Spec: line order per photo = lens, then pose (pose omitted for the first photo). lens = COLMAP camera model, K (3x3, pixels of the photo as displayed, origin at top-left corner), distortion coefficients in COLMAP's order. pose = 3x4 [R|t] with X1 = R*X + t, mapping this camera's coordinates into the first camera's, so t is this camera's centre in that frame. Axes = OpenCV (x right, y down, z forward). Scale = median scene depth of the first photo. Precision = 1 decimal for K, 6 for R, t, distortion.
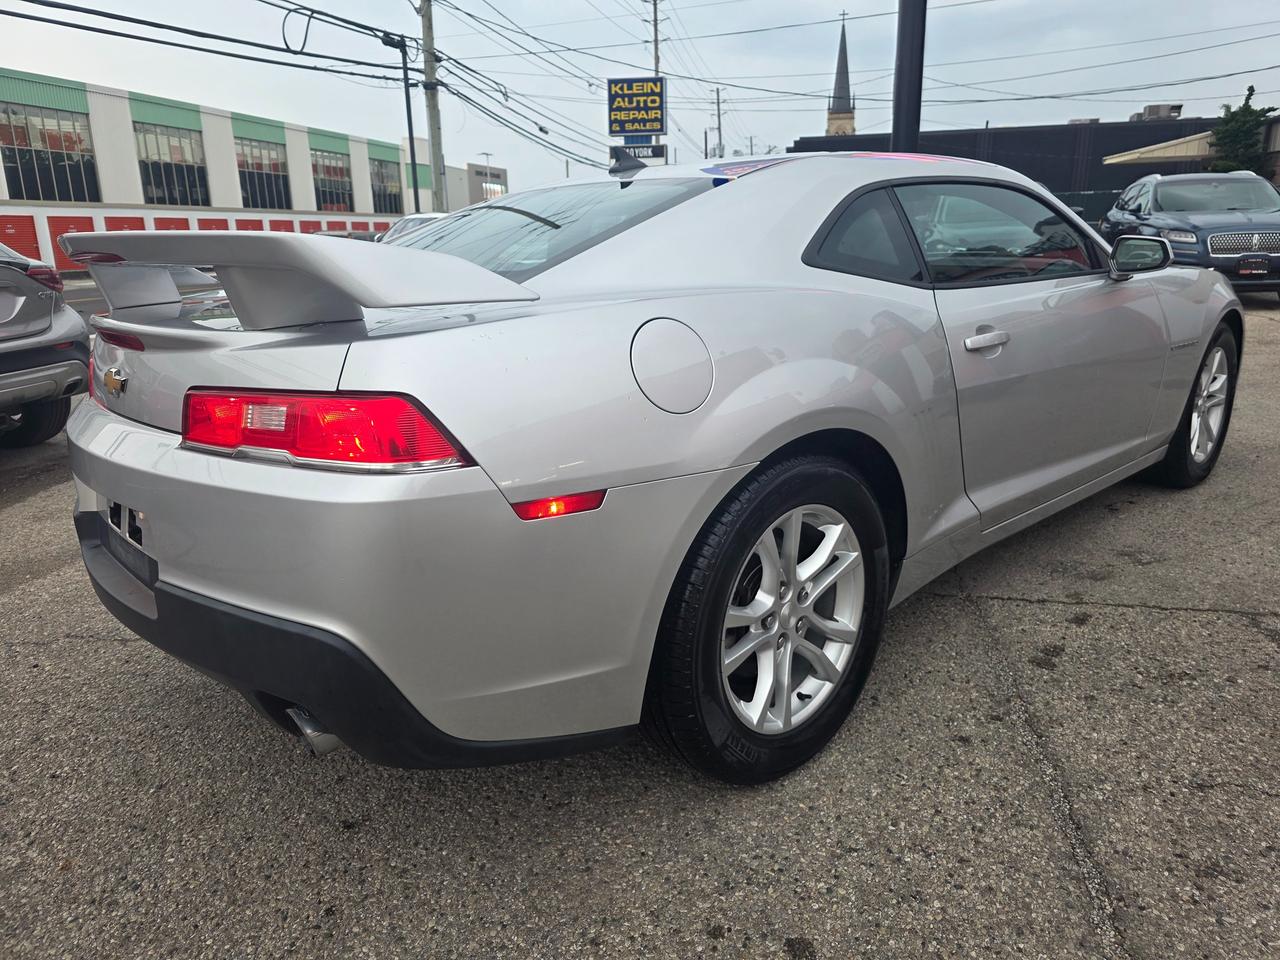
lens RADIAL K [[868.3, 0, 632.4], [0, 868.3, 477.0], [0, 0, 1]] dist [0.052338, -0.050558]
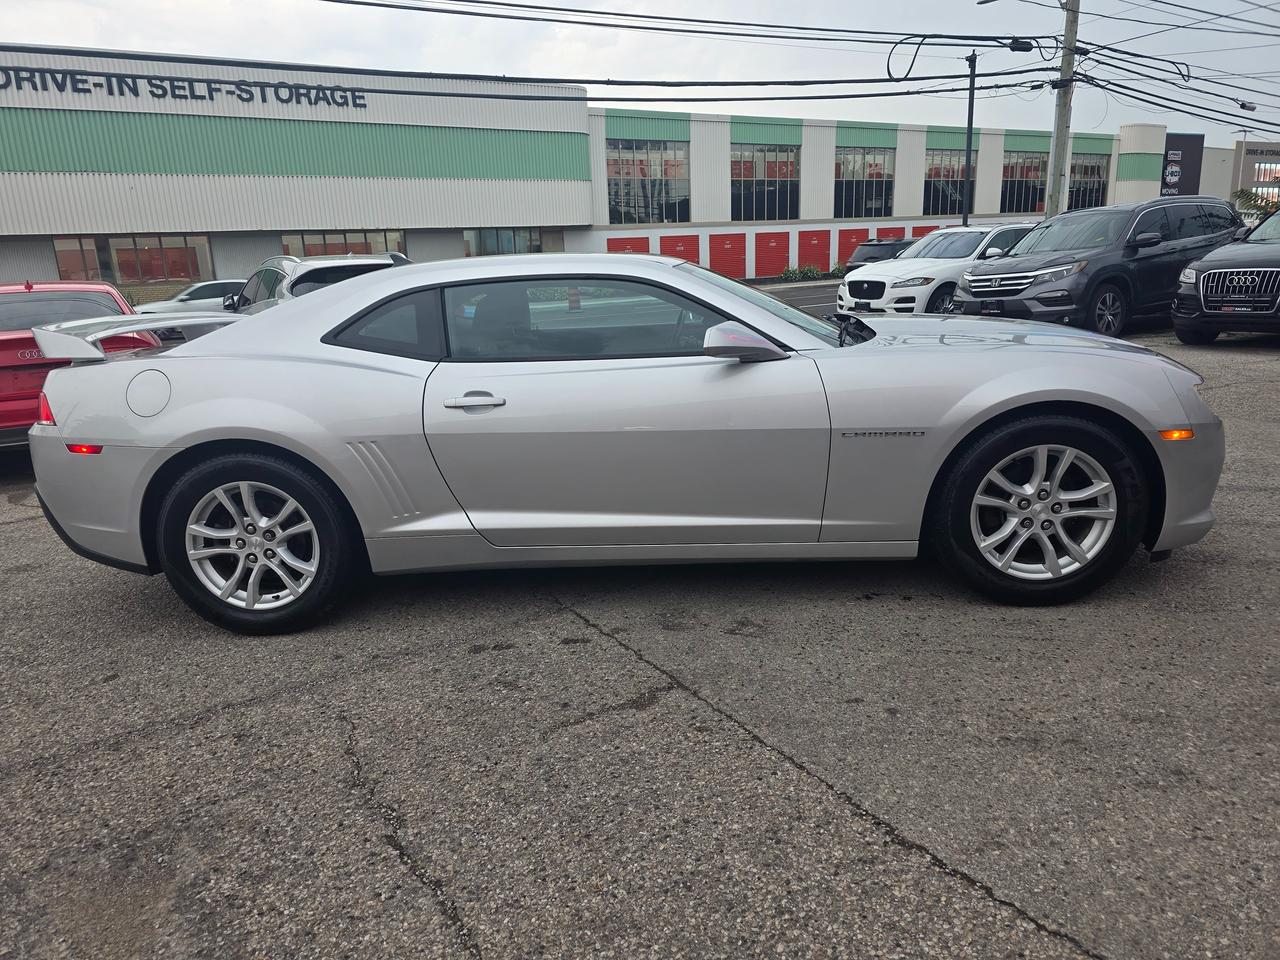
lens RADIAL K [[868.3, 0, 632.4], [0, 868.3, 477.0], [0, 0, 1]] dist [0.052338, -0.050558]
pose [[0.692033, 0.165347, -0.702674, 0.228159], [-0.161654, 0.984189, 0.072384, -0.026444], [0.703532, 0.063498, 0.707821, 0.033715]]
